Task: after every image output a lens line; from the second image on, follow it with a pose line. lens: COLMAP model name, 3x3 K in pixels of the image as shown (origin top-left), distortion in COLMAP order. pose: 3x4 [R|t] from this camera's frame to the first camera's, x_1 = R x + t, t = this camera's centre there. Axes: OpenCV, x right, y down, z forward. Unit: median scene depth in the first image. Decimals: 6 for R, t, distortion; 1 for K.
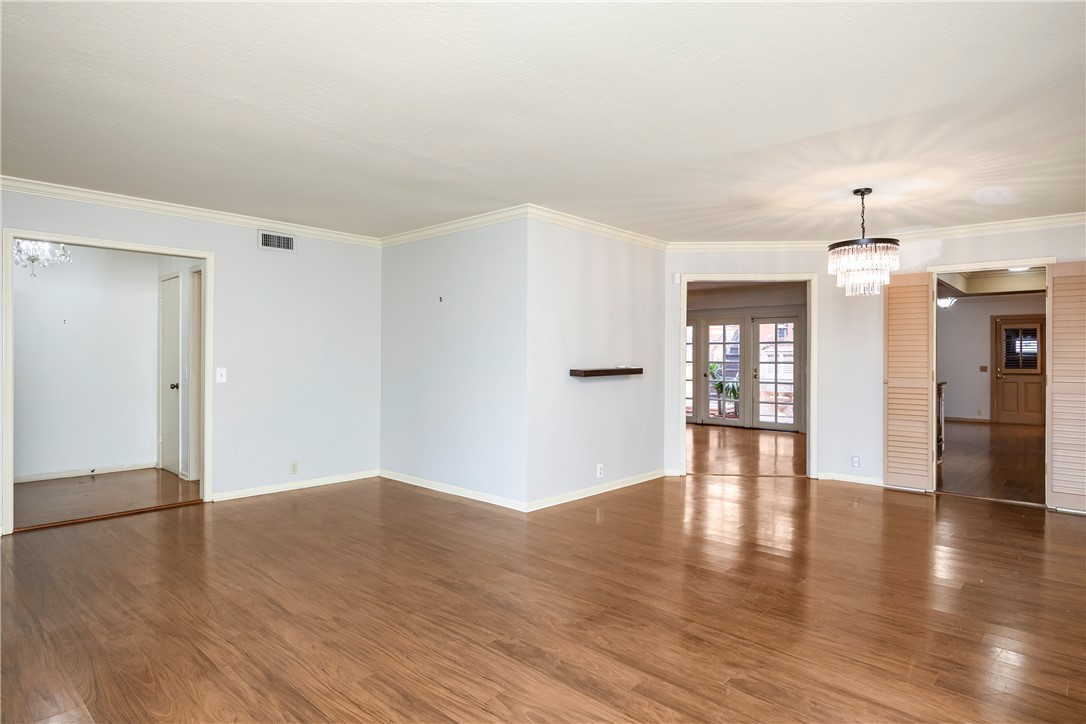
lens RADIAL K [[598.0, 0, 544.6], [0, 598.0, 357.4], [0, 0, 1]] dist [-0.007252, 0.000514]
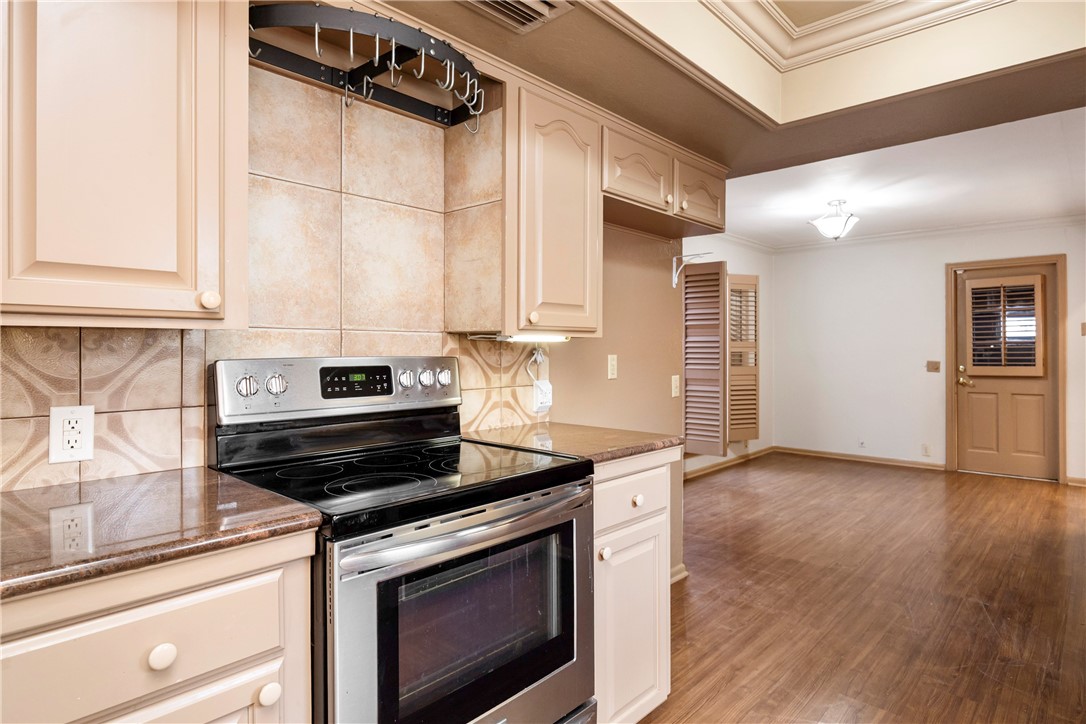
lens RADIAL K [[598.0, 0, 547.2], [0, 598.0, 348.3], [0, 0, 1]] dist [-0.007252, 0.000514]
pose [[0.999976, -0.006742, -0.001458, 0.428879], [0.006743, 0.999977, 0.000736, 0.000789], [0.001453, -0.000746, 0.999999, 0.512592]]
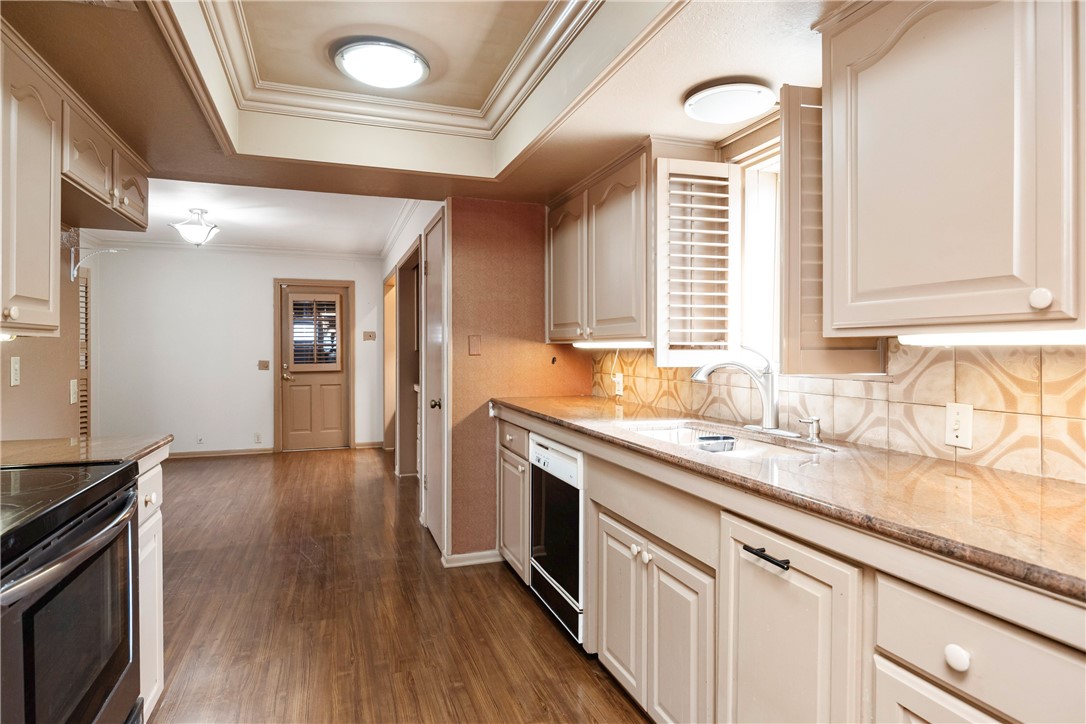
lens RADIAL K [[598.0, 0, 536.8], [0, 598.0, 351.3], [0, 0, 1]] dist [-0.007252, 0.000514]
pose [[0.468732, -0.008307, 0.883302, 0.354537], [0.001358, 0.999961, 0.008683, 0.000300], [-0.883340, -0.002871, 0.468725, 0.503383]]
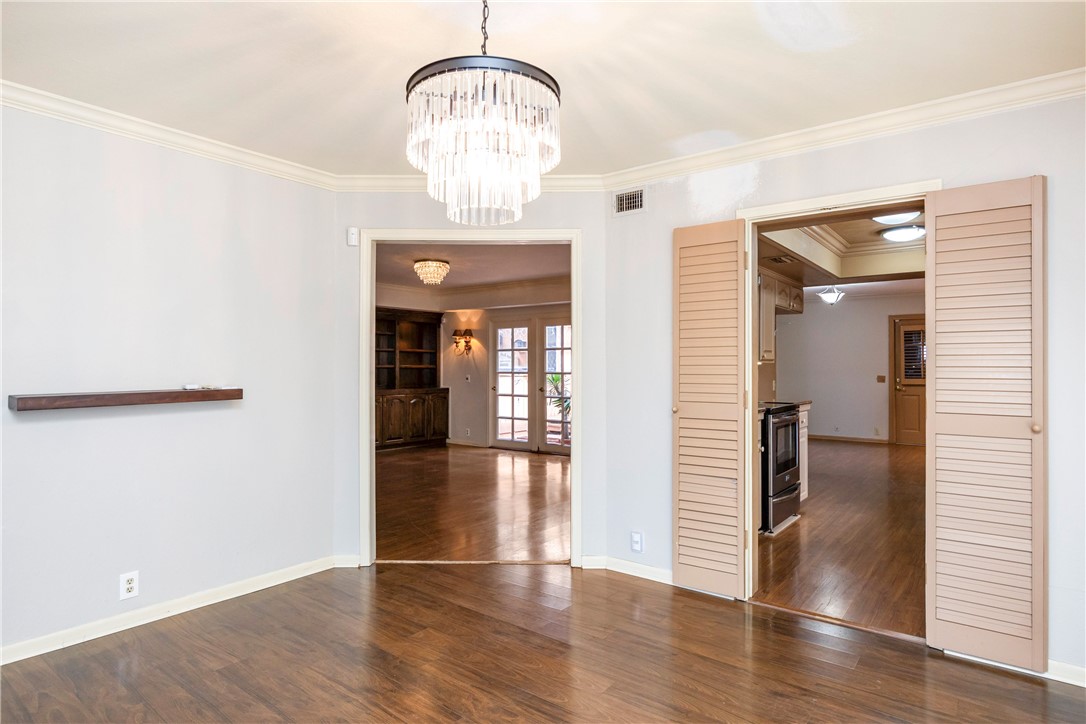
lens RADIAL K [[598.0, 0, 539.4], [0, 598.0, 363.6], [0, 0, 1]] dist [-0.007252, 0.000514]
pose [[0.996424, -0.003690, 0.084409, 0.202246], [0.004080, 0.999982, -0.004451, -0.000728], [-0.084391, 0.004780, 0.996421, 0.221329]]
